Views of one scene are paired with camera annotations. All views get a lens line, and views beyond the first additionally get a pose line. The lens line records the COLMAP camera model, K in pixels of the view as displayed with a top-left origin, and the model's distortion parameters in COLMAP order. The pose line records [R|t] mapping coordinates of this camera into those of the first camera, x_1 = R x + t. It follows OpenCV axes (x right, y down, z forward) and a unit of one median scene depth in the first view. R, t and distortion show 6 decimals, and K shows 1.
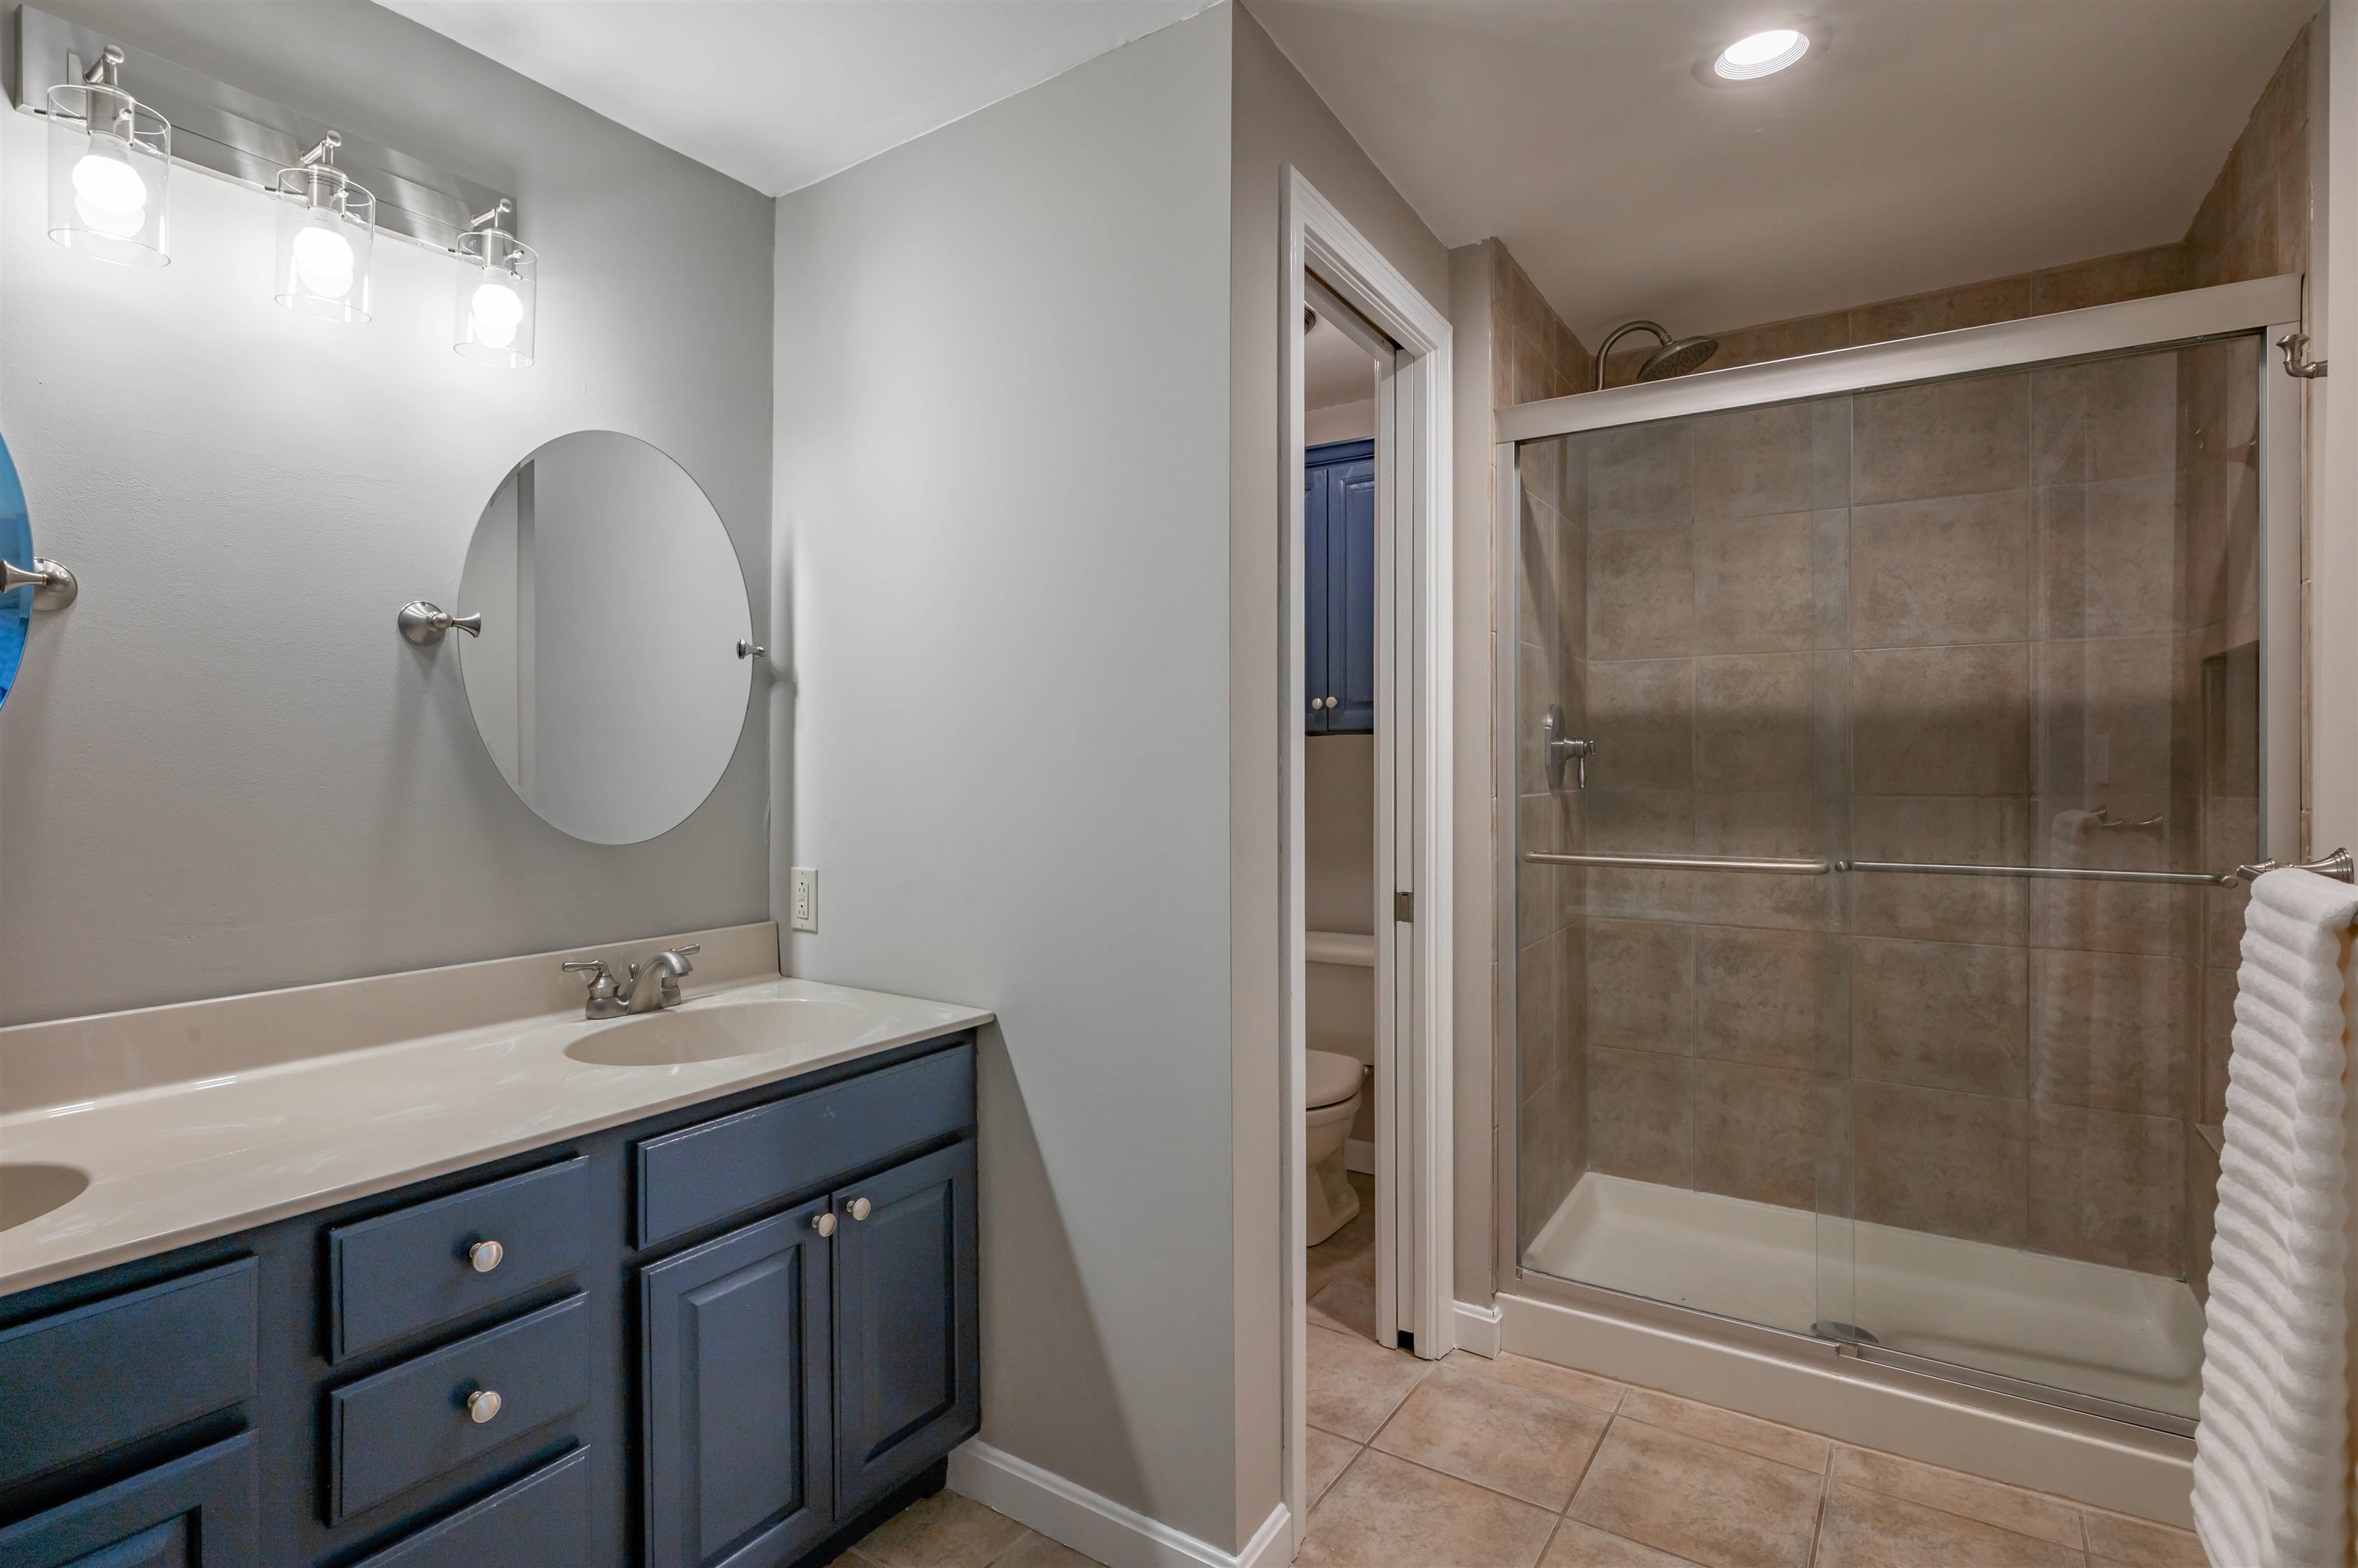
lens RADIAL K [[1127.8, 0, 1177.7], [0, 1127.8, 745.2], [0, 0, 1]] dist [0.000417, 0.000278]
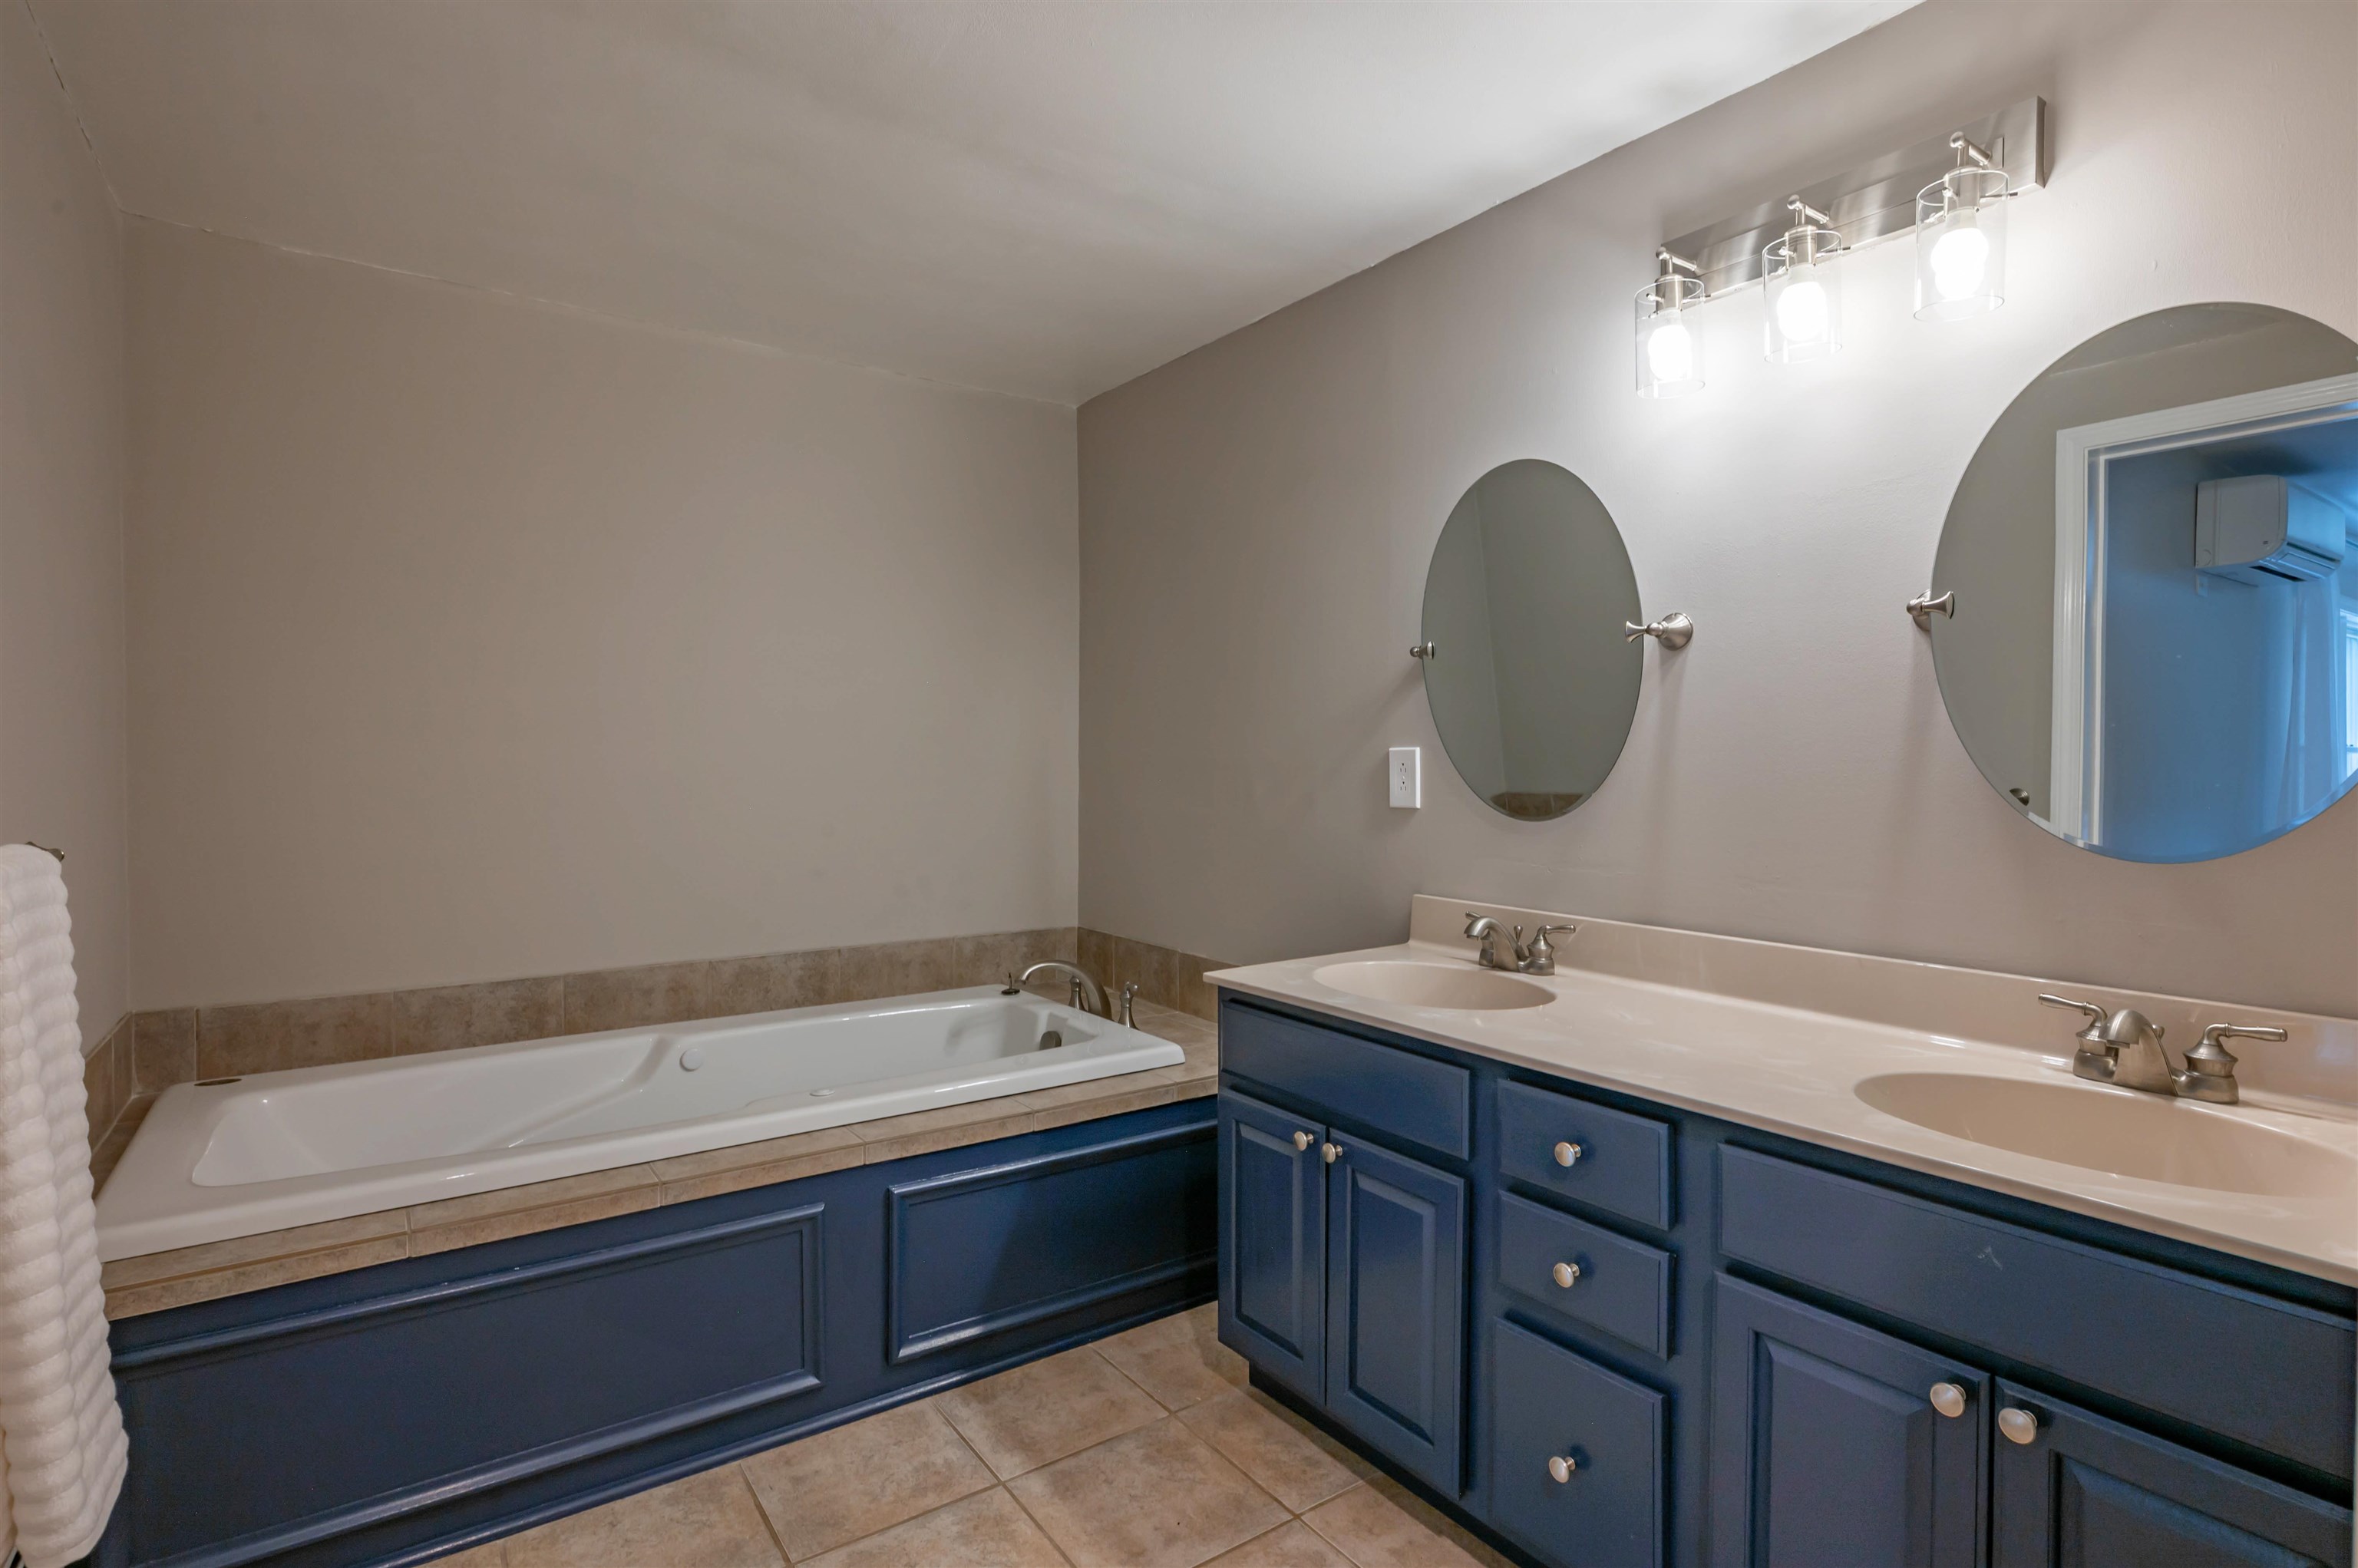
lens RADIAL K [[1170.4, 0, 1179.0], [0, 1170.4, 784.0], [0, 0, 1]] dist [-0.000199, 0.000199]
pose [[-0.370627, 0.021468, -0.928534, 0.532655], [0.020090, 0.999684, 0.015094, 0.012343], [0.928564, -0.013060, -0.370941, 0.798501]]
